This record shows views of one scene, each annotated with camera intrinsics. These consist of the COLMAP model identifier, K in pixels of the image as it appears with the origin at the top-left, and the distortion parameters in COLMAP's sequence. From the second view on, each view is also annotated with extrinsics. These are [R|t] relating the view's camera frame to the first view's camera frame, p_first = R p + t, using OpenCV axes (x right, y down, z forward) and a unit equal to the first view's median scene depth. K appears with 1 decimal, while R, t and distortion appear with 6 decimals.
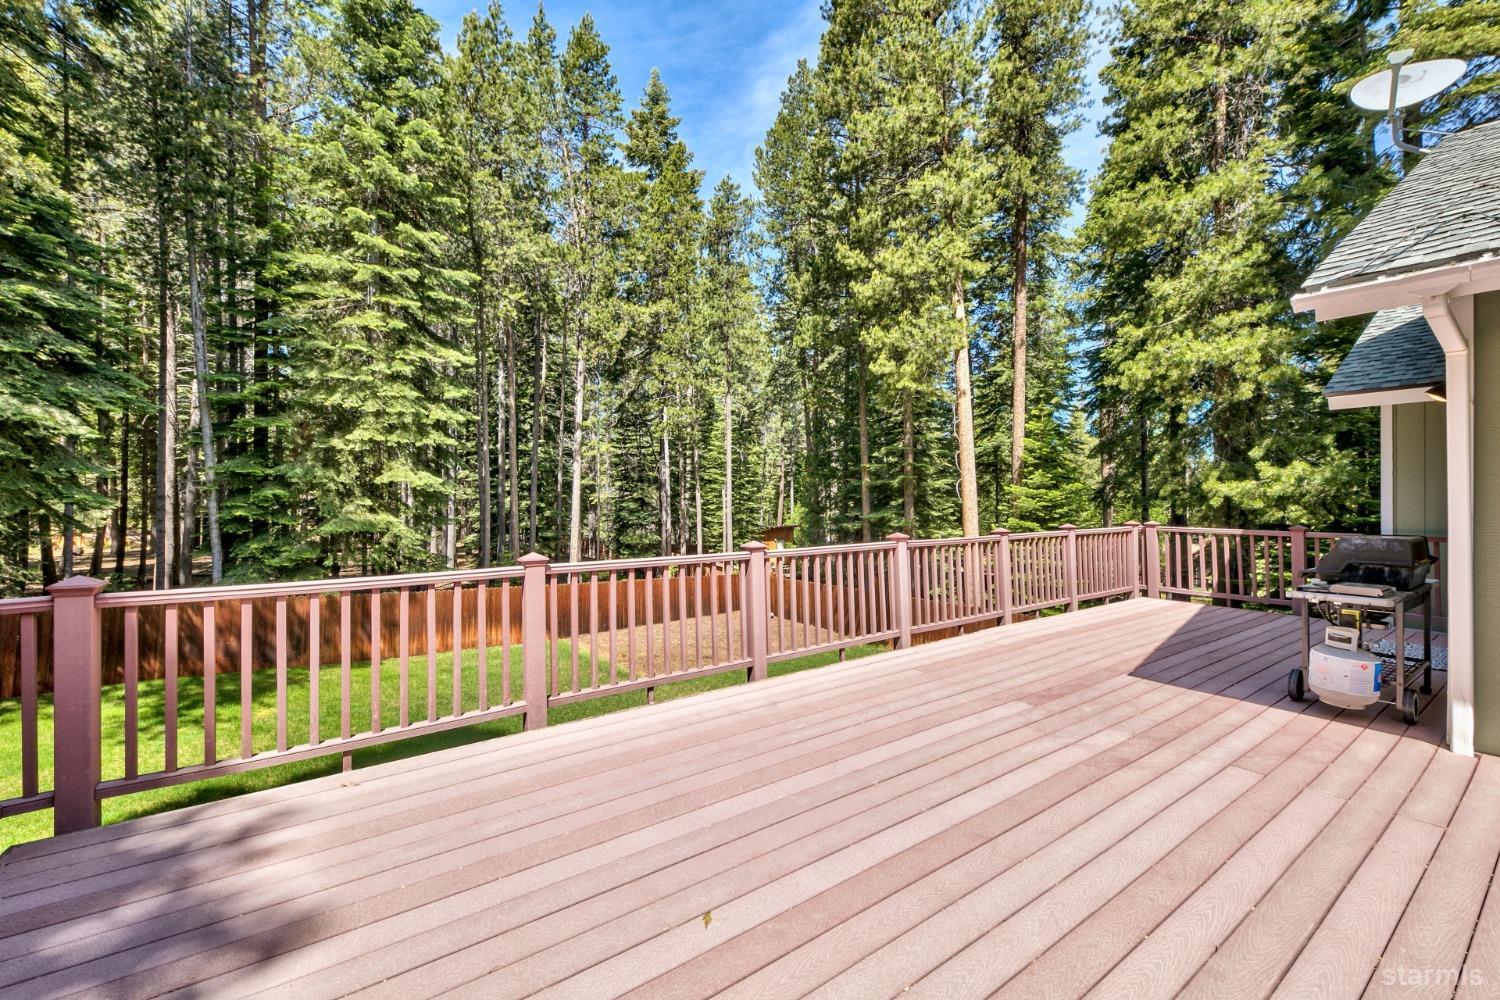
lens RADIAL K [[585.7, 0, 750.0], [0, 585.7, 500.0], [0, 0, 1]] dist [0.000854, 0.000078]
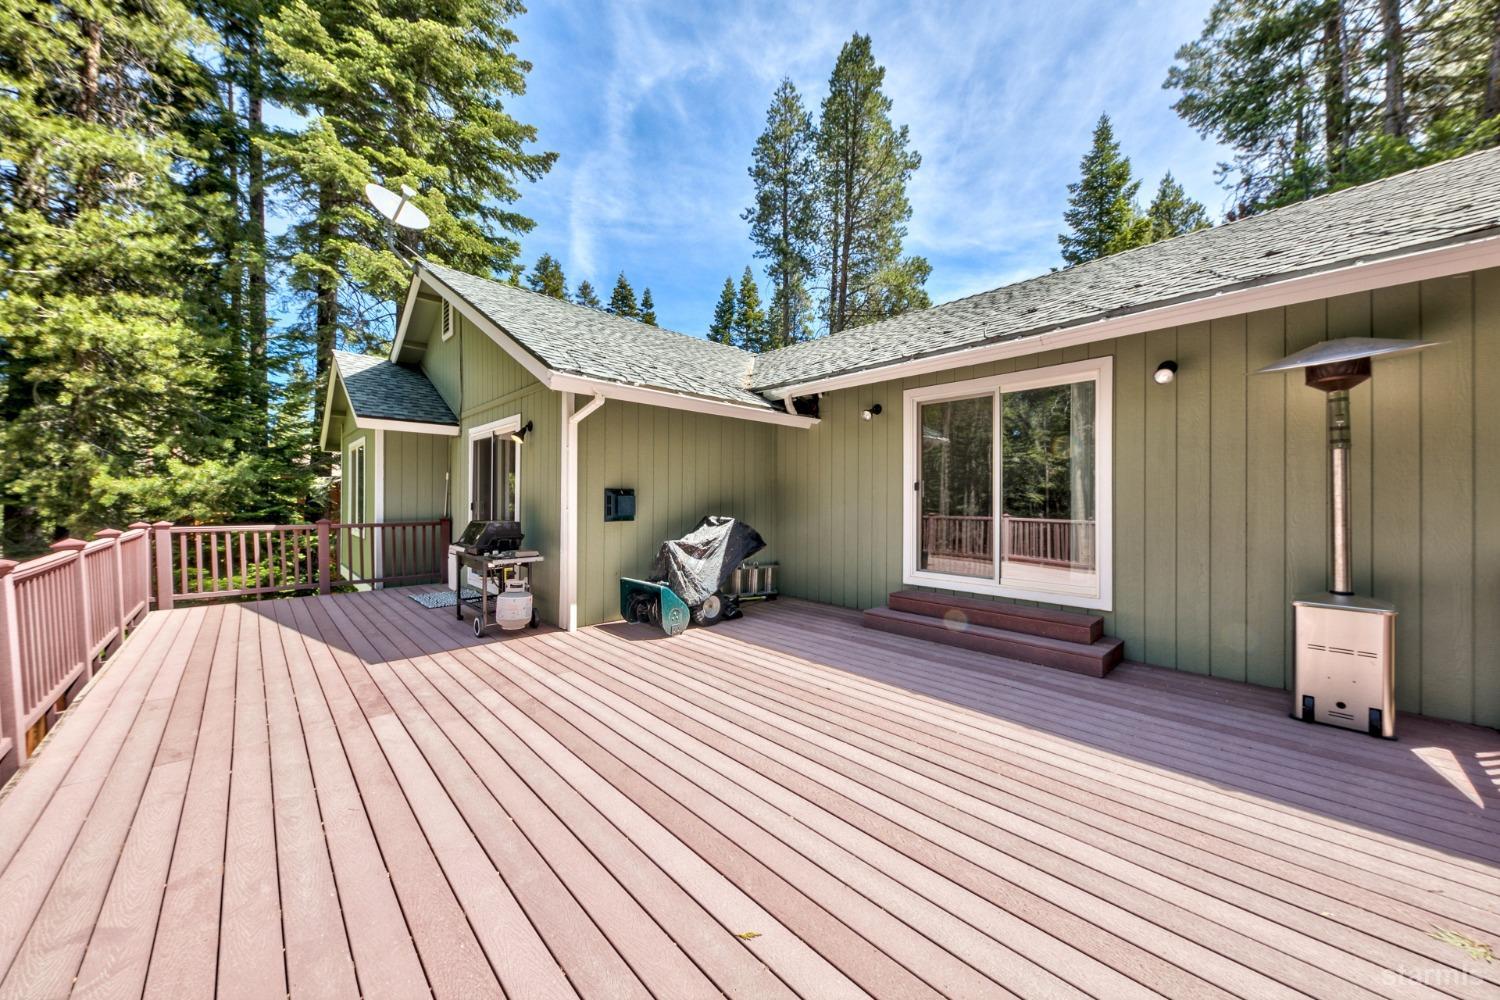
lens RADIAL K [[532.6, 0, 741.8], [0, 532.6, 497.8], [0, 0, 1]] dist [-0.001360, -0.000161]
pose [[-0.156812, 0.001804, 0.987627, -0.436304], [-0.001791, 0.999996, -0.002111, 0.000183], [-0.987627, -0.002100, -0.156808, 0.535851]]
